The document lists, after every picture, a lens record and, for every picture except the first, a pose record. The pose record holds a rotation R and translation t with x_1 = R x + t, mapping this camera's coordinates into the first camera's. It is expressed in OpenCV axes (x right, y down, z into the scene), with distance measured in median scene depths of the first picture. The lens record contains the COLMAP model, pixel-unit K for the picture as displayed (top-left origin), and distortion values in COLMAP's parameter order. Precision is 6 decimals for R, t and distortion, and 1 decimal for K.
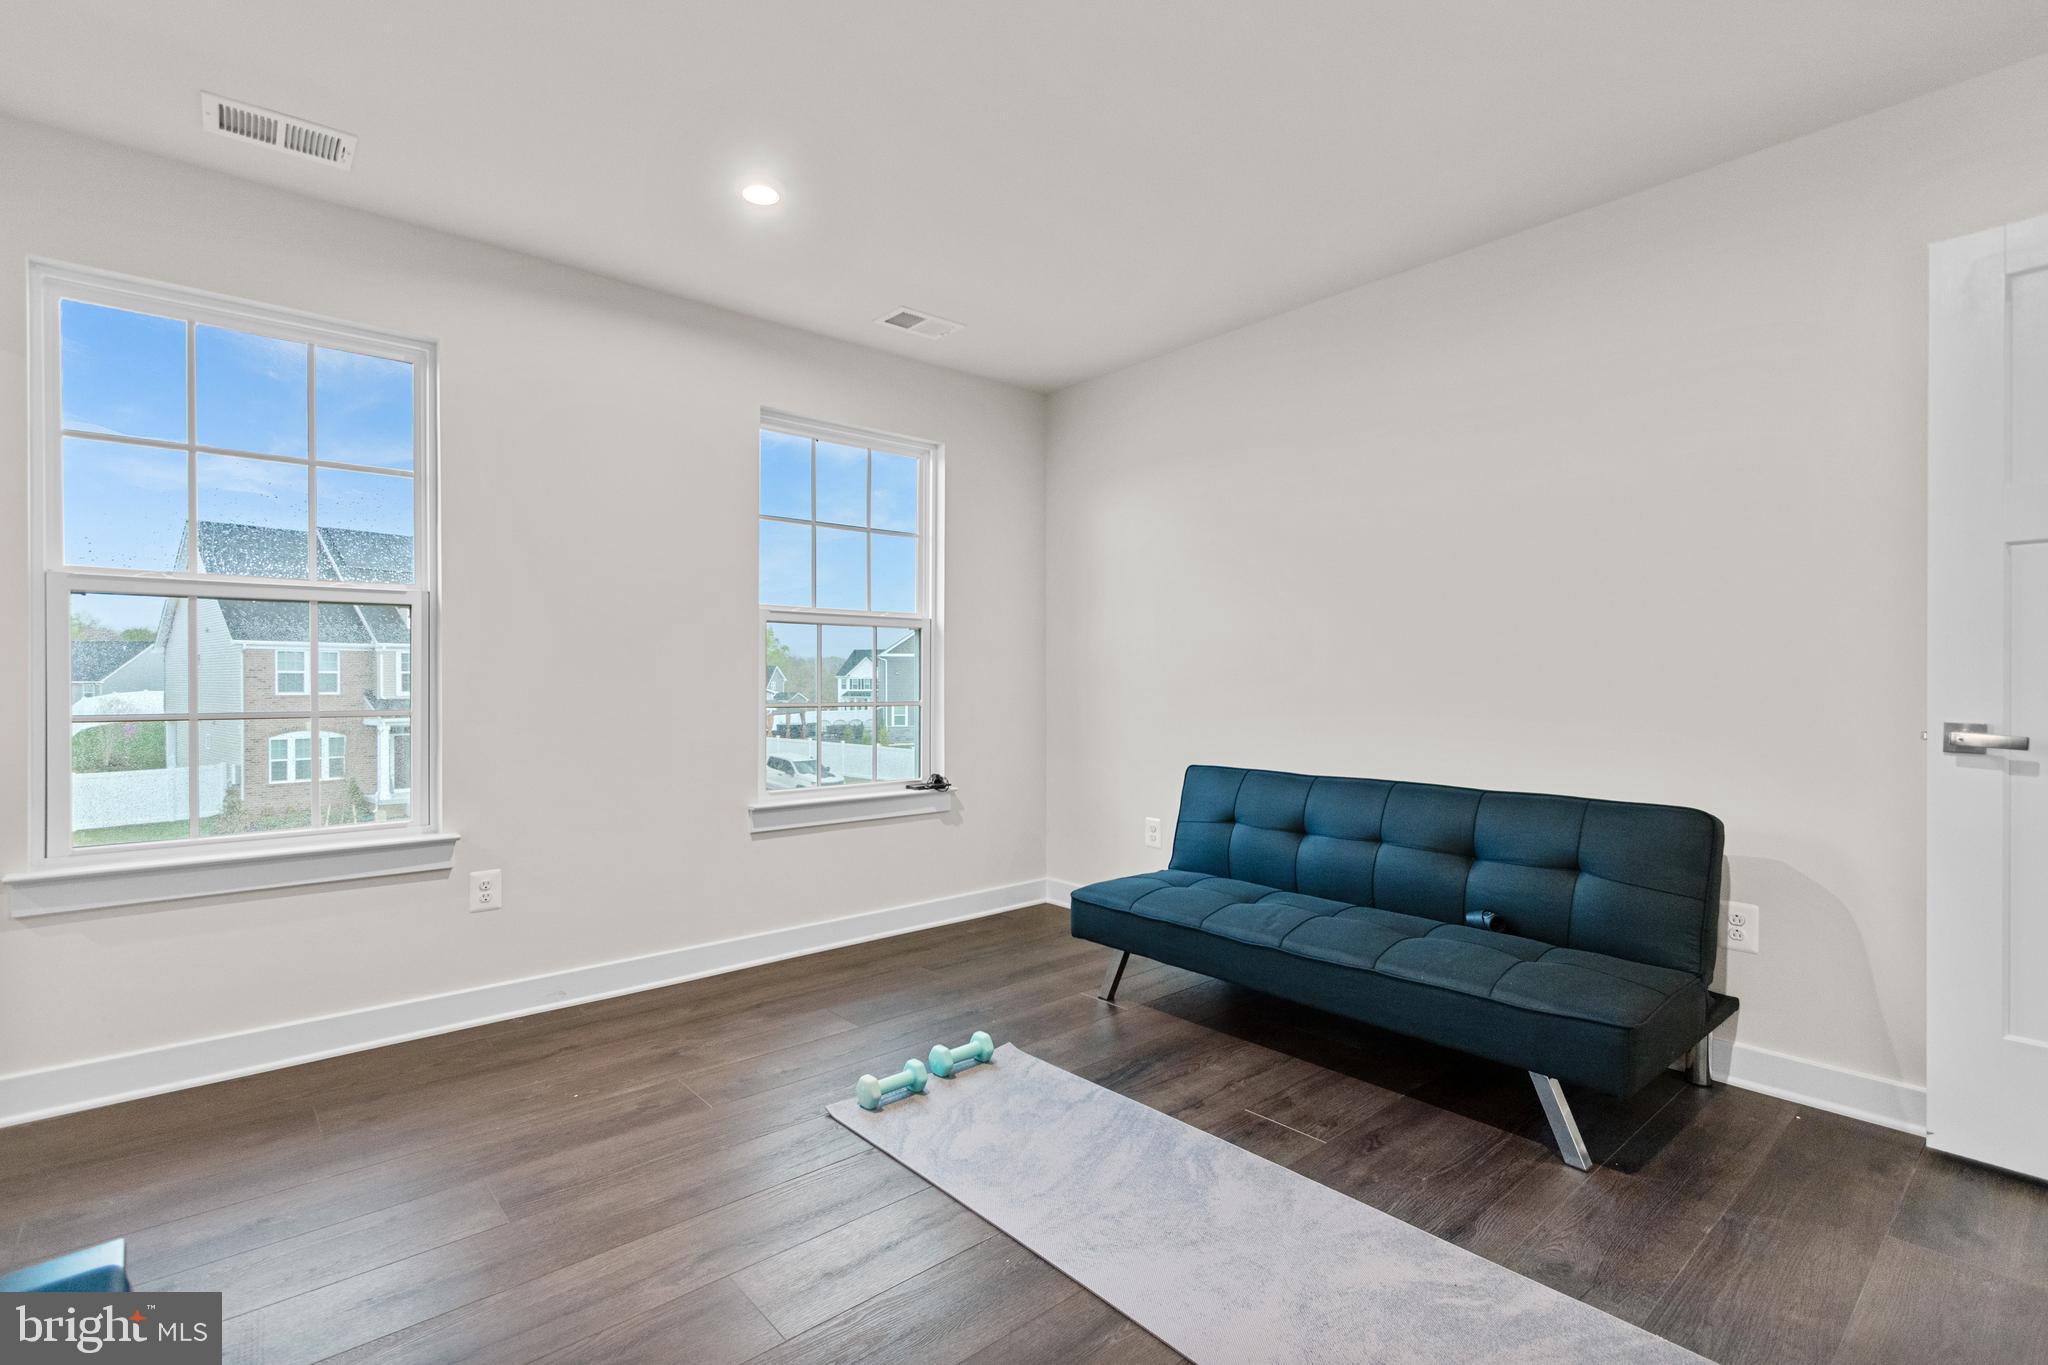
lens RADIAL K [[943.6, 0, 1026.9], [0, 943.6, 671.0], [0, 0, 1]] dist [-0.001245, -0.001413]
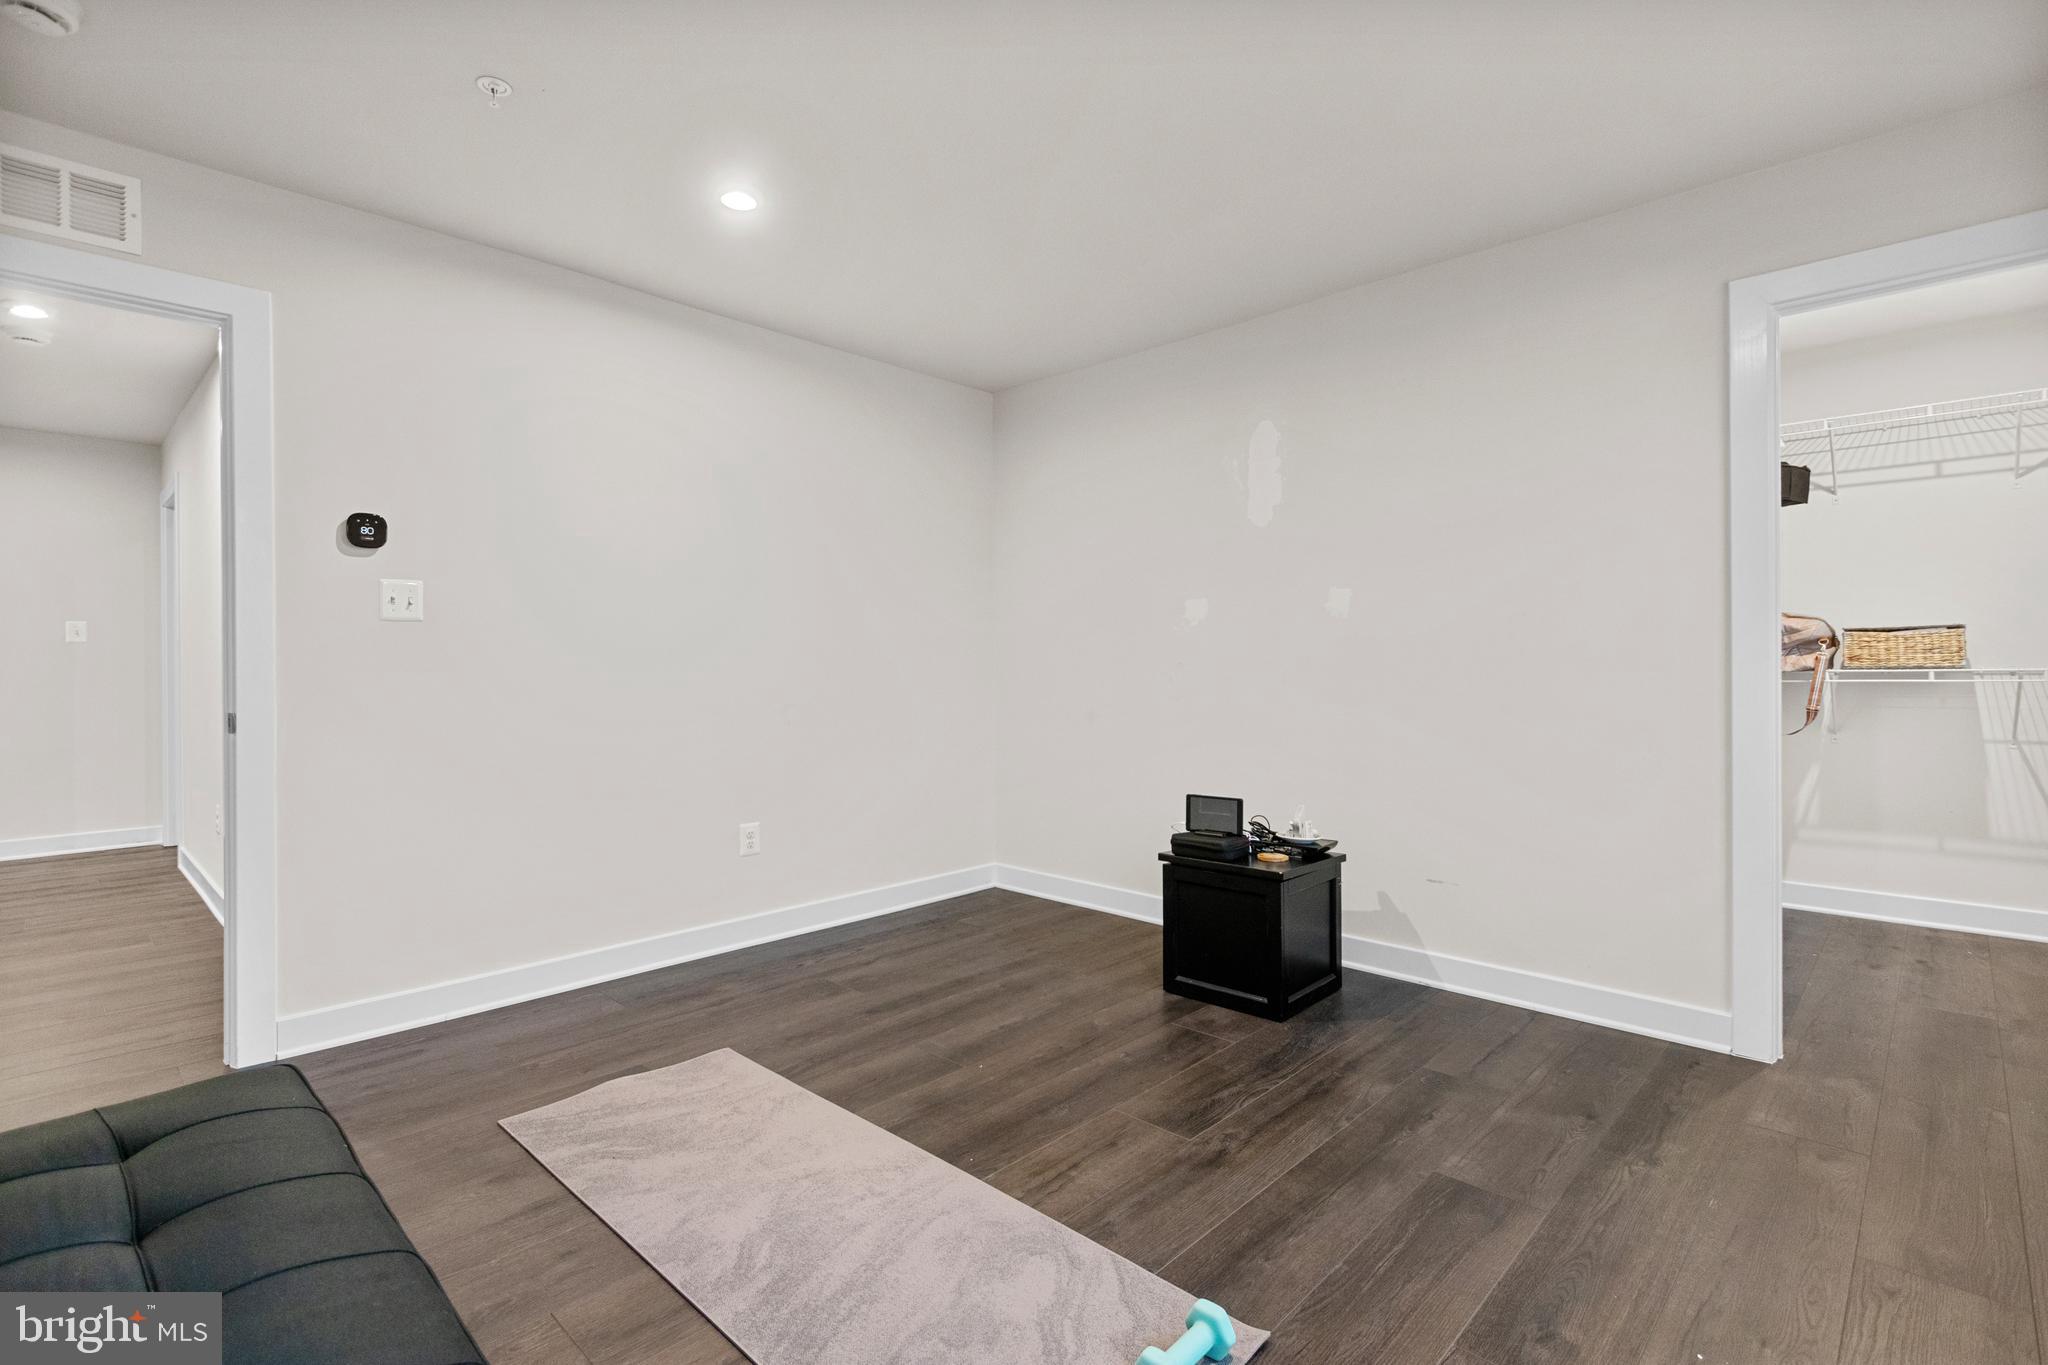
lens RADIAL K [[943.6, 0, 1026.9], [0, 943.6, 671.0], [0, 0, 1]] dist [-0.001245, -0.001413]
pose [[-0.995883, 0.005938, -0.090451, 0.012076], [0.006003, 0.999982, -0.000449, 0.004111], [0.090447, -0.000990, -0.995901, 1.898958]]
